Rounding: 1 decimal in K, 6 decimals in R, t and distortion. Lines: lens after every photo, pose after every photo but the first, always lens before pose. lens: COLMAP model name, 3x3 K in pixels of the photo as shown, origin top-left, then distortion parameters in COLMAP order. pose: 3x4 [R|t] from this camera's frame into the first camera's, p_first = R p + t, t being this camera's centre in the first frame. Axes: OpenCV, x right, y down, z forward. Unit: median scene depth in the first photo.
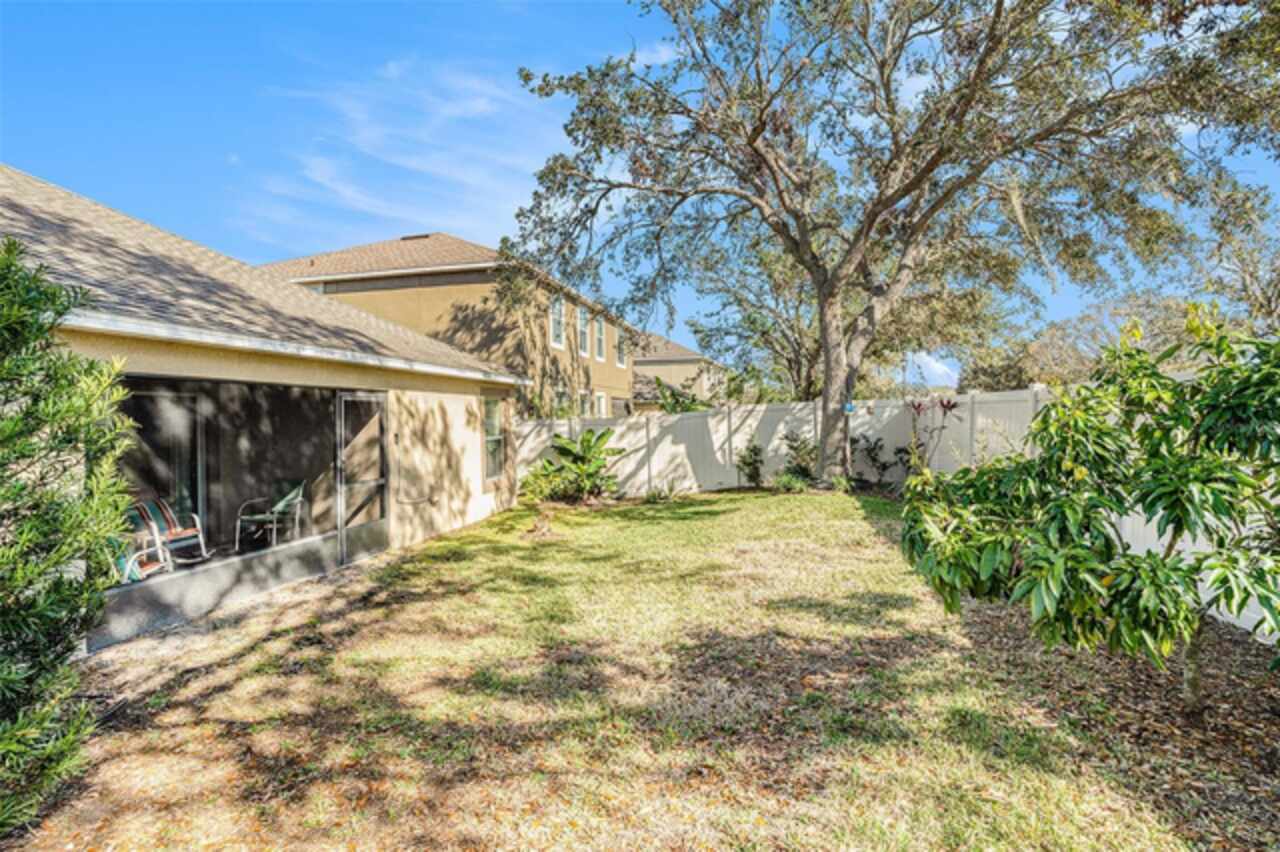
lens RADIAL K [[586.2, 0, 638.3], [0, 586.2, 418.9], [0, 0, 1]] dist [-0.014115, -0.000677]
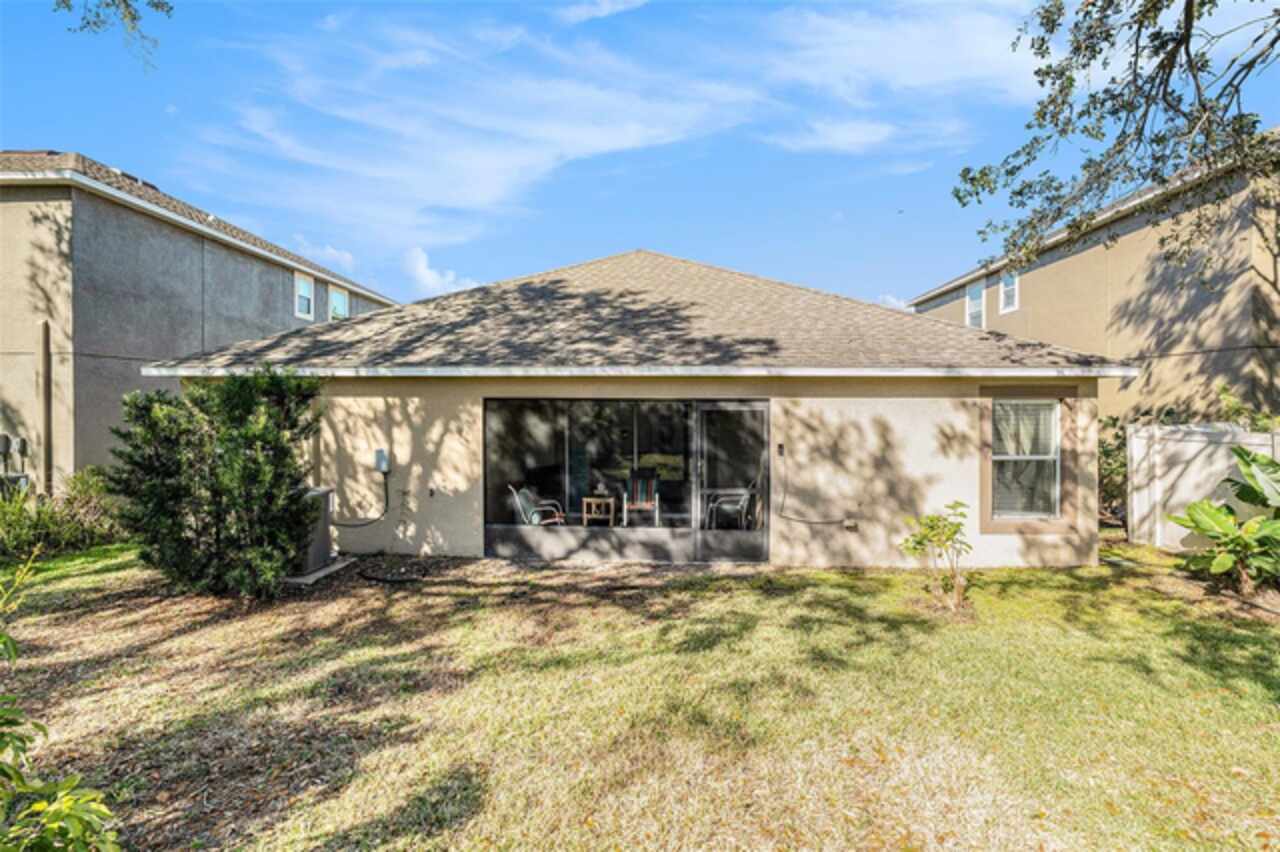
lens RADIAL K [[586.2, 0, 639.7], [0, 586.2, 424.8], [0, 0, 1]] dist [-0.014115, -0.000677]
pose [[0.153937, 0.030714, -0.987603, 0.615036], [-0.009573, 0.999516, 0.029593, -0.042883], [0.988034, 0.004899, 0.154157, 0.818100]]
